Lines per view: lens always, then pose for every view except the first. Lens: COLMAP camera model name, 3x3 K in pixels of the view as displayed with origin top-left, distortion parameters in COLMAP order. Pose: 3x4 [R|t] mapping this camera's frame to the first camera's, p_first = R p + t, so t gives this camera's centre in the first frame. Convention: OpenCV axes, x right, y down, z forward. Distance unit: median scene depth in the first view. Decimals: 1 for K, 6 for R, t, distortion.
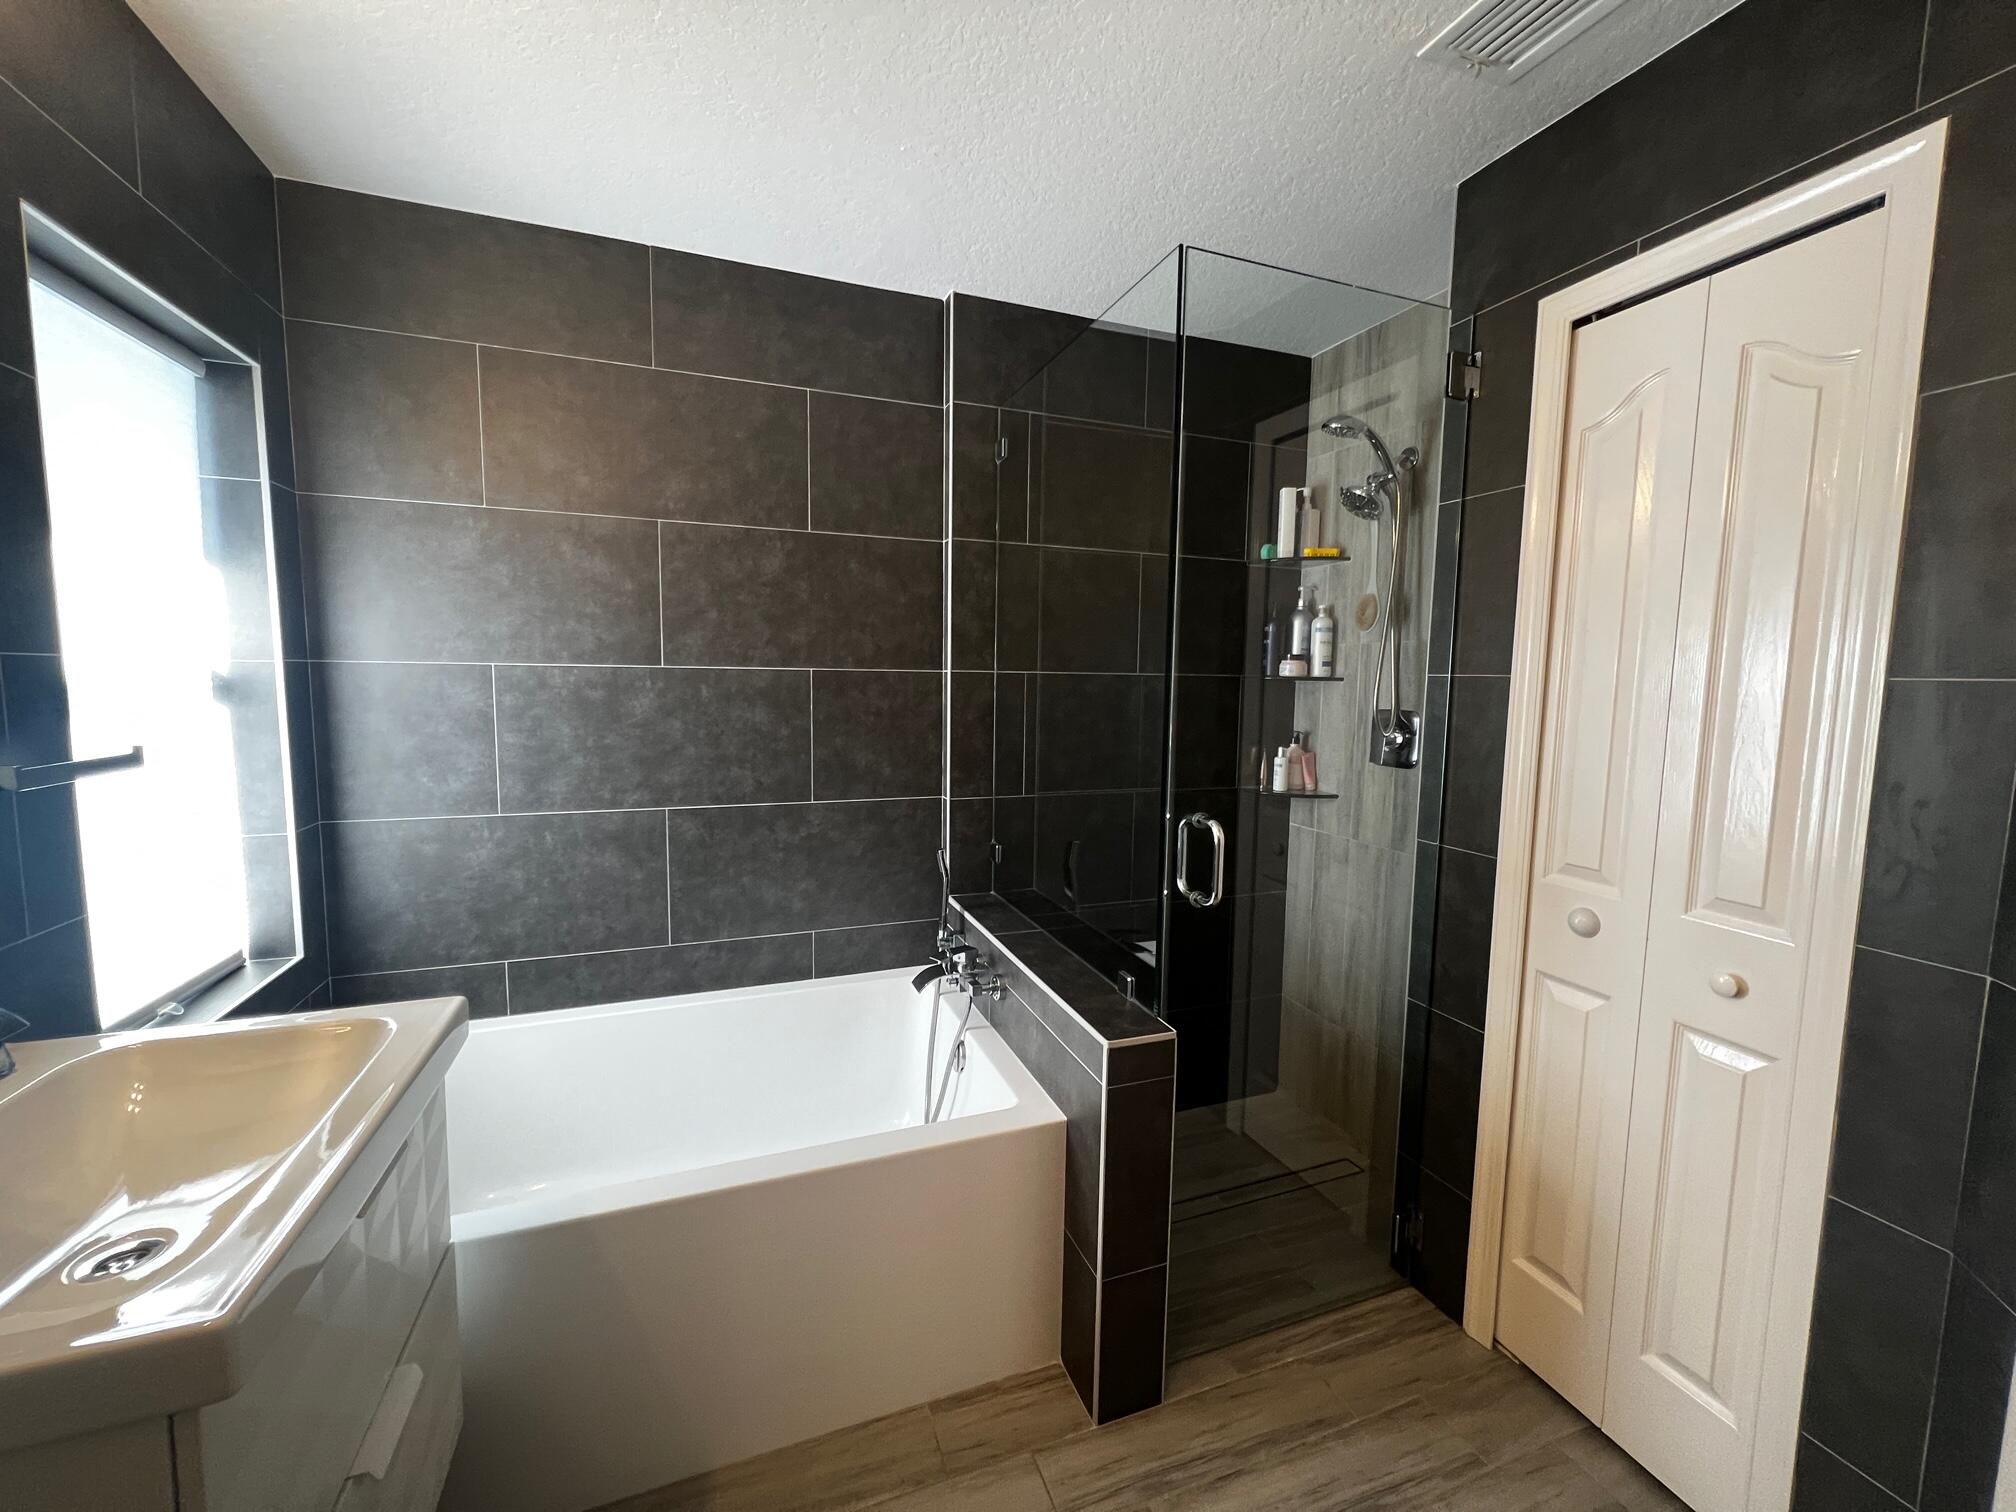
lens RADIAL K [[802.3, 0, 1009.0], [0, 802.3, 749.3], [0, 0, 1]] dist [-0.000574, 0.000302]
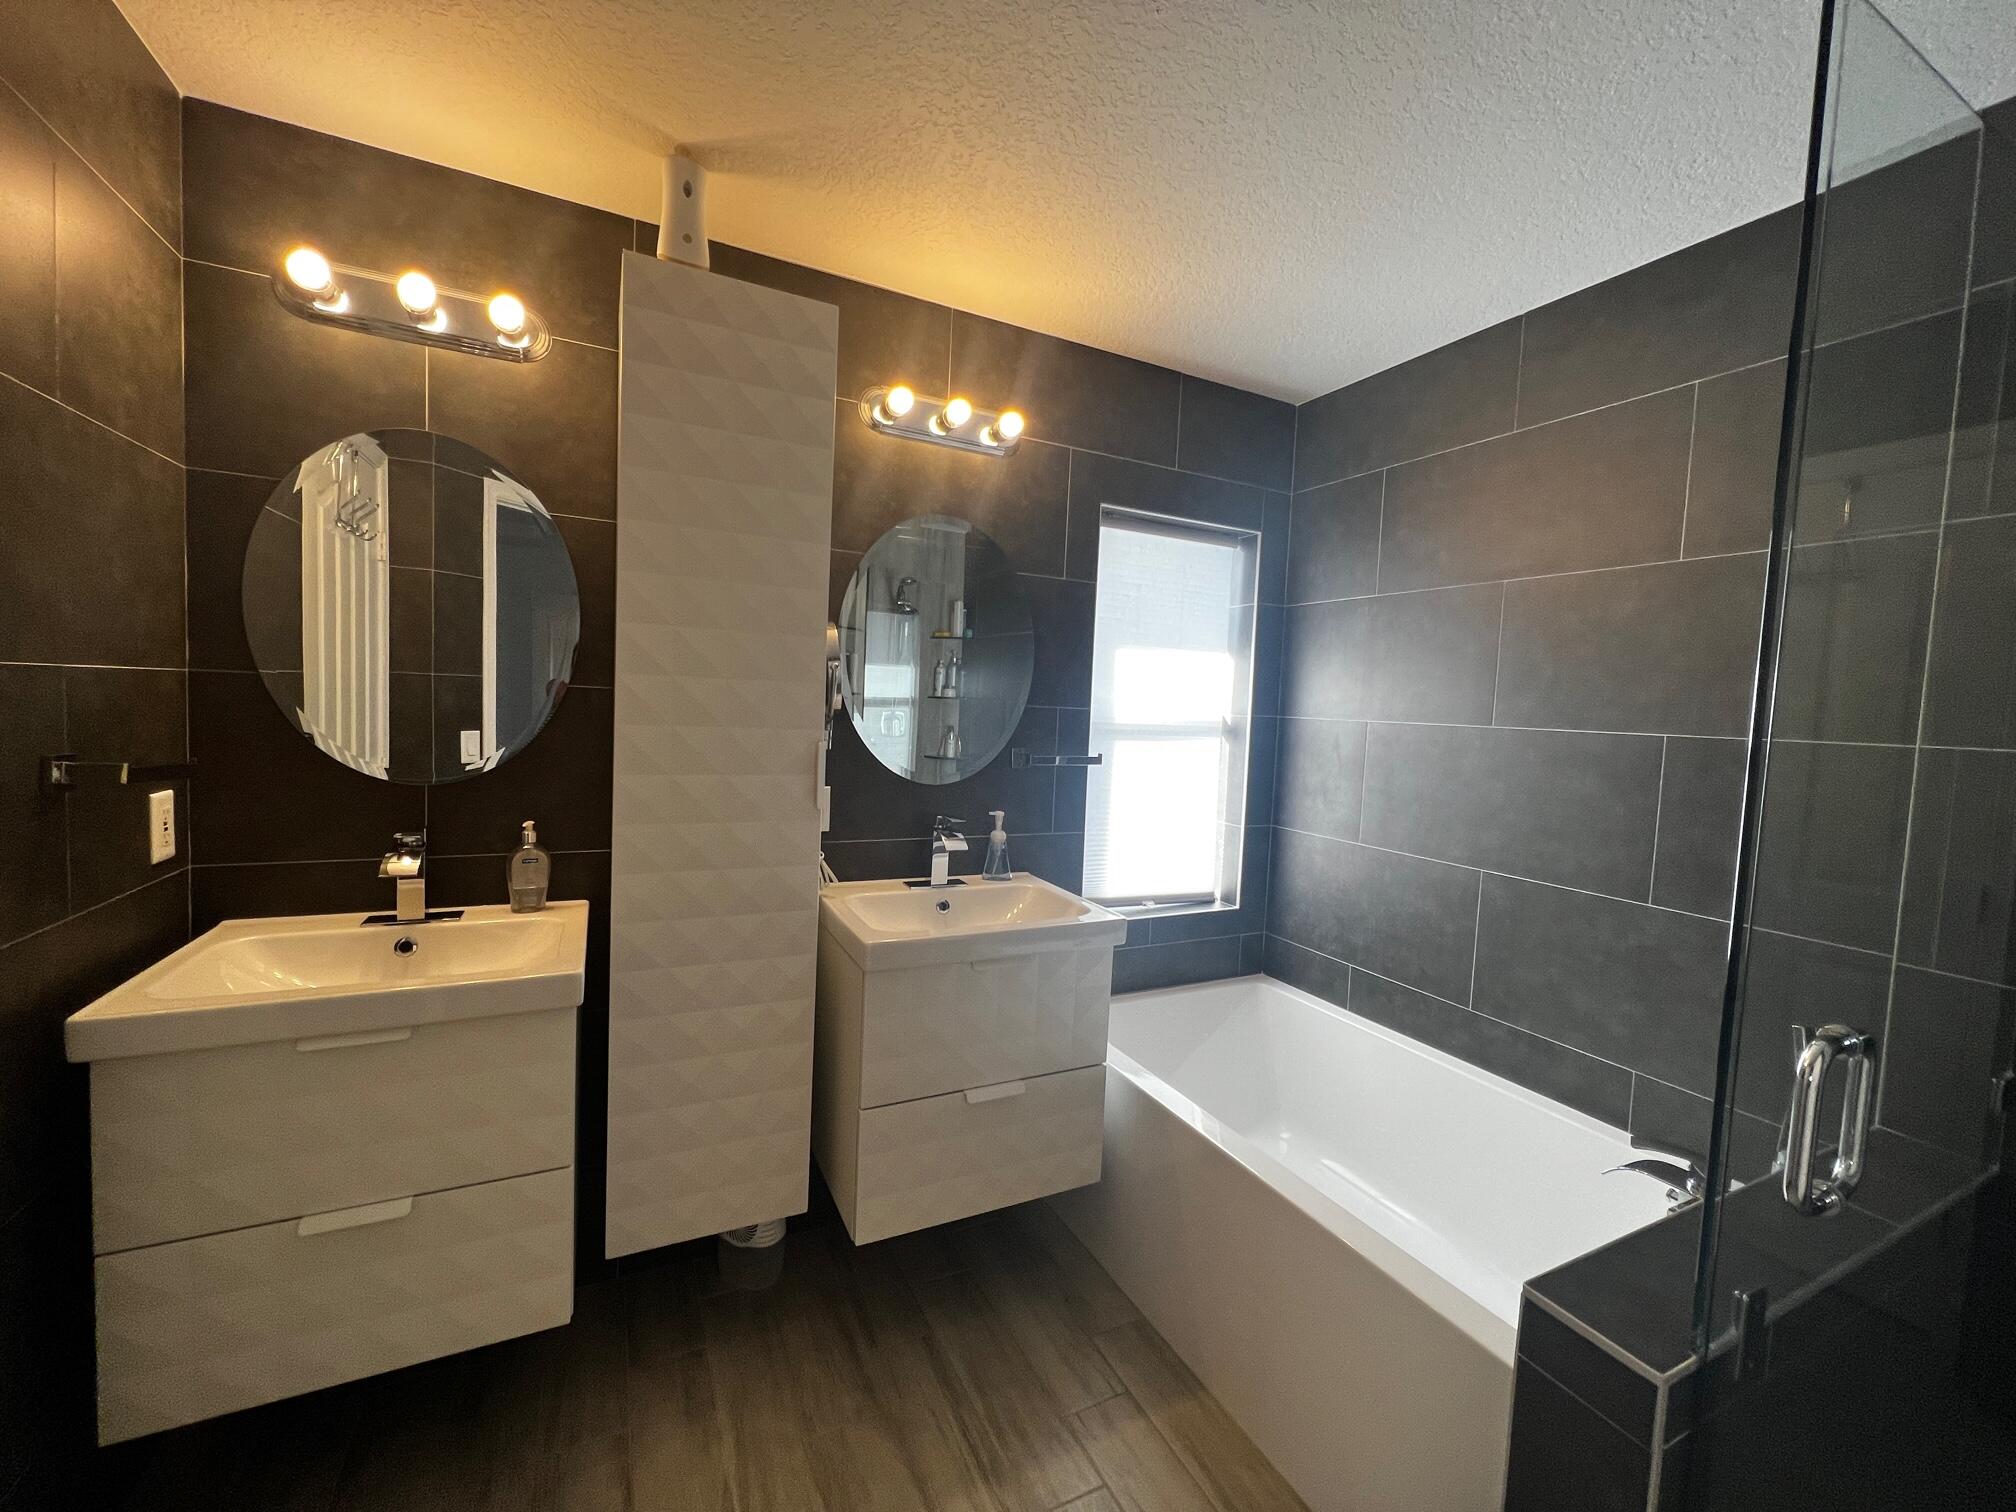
lens RADIAL K [[802.3, 0, 1006.6], [0, 802.3, 755.0], [0, 0, 1]] dist [-0.000574, 0.000302]
pose [[0.096031, 0.052576, -0.993989, 0.512915], [-0.135669, 0.989976, 0.039256, -0.026554], [0.986089, 0.131083, 0.102201, 0.322746]]
